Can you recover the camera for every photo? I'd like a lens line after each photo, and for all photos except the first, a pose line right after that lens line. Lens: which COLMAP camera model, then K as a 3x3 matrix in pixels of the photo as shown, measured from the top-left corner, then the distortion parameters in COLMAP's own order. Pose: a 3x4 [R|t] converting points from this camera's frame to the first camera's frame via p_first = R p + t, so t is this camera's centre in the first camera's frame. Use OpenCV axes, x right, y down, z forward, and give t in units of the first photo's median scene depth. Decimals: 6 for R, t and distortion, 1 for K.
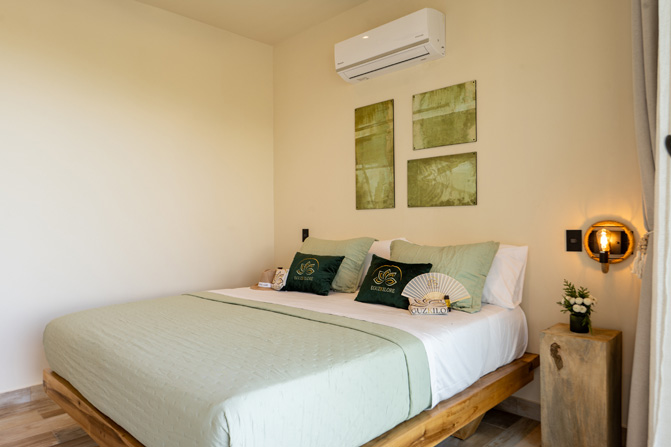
lens RADIAL K [[444.9, 0, 333.2], [0, 444.9, 224.8], [0, 0, 1]] dist [0.000263, -0.001037]
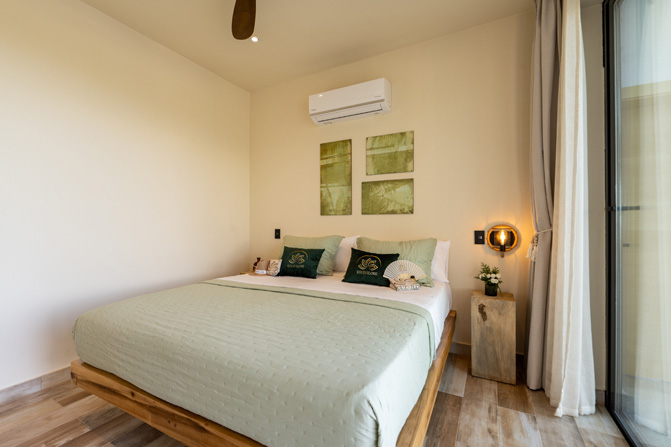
lens RADIAL K [[286.5, 0, 329.5], [0, 286.5, 225.6], [0, 0, 1]] dist [-0.005094, -0.000236]
pose [[0.957155, 0.008349, 0.289456, -0.218197], [-0.007636, 0.999964, -0.003592, 0.001236], [-0.289476, 0.001228, 0.957184, 0.148262]]
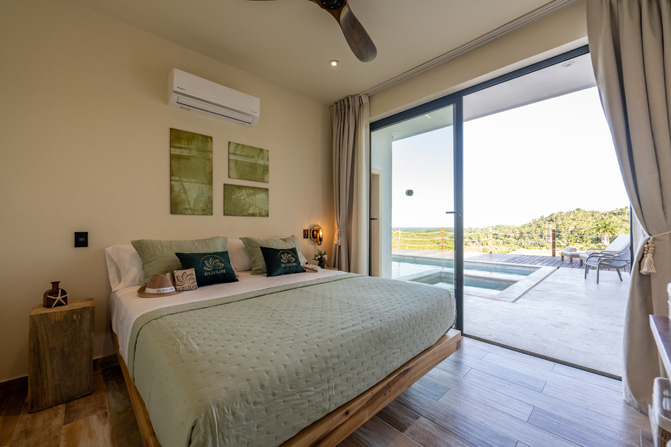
lens RADIAL K [[277.9, 0, 347.2], [0, 277.9, 223.3], [0, 0, 1]] dist [0.013524, -0.000858]
pose [[-0.004918, 0.018956, 0.999808, -0.808732], [0.001992, 0.999819, -0.018946, 0.005097], [-0.999986, 0.001899, -0.004955, 0.643237]]
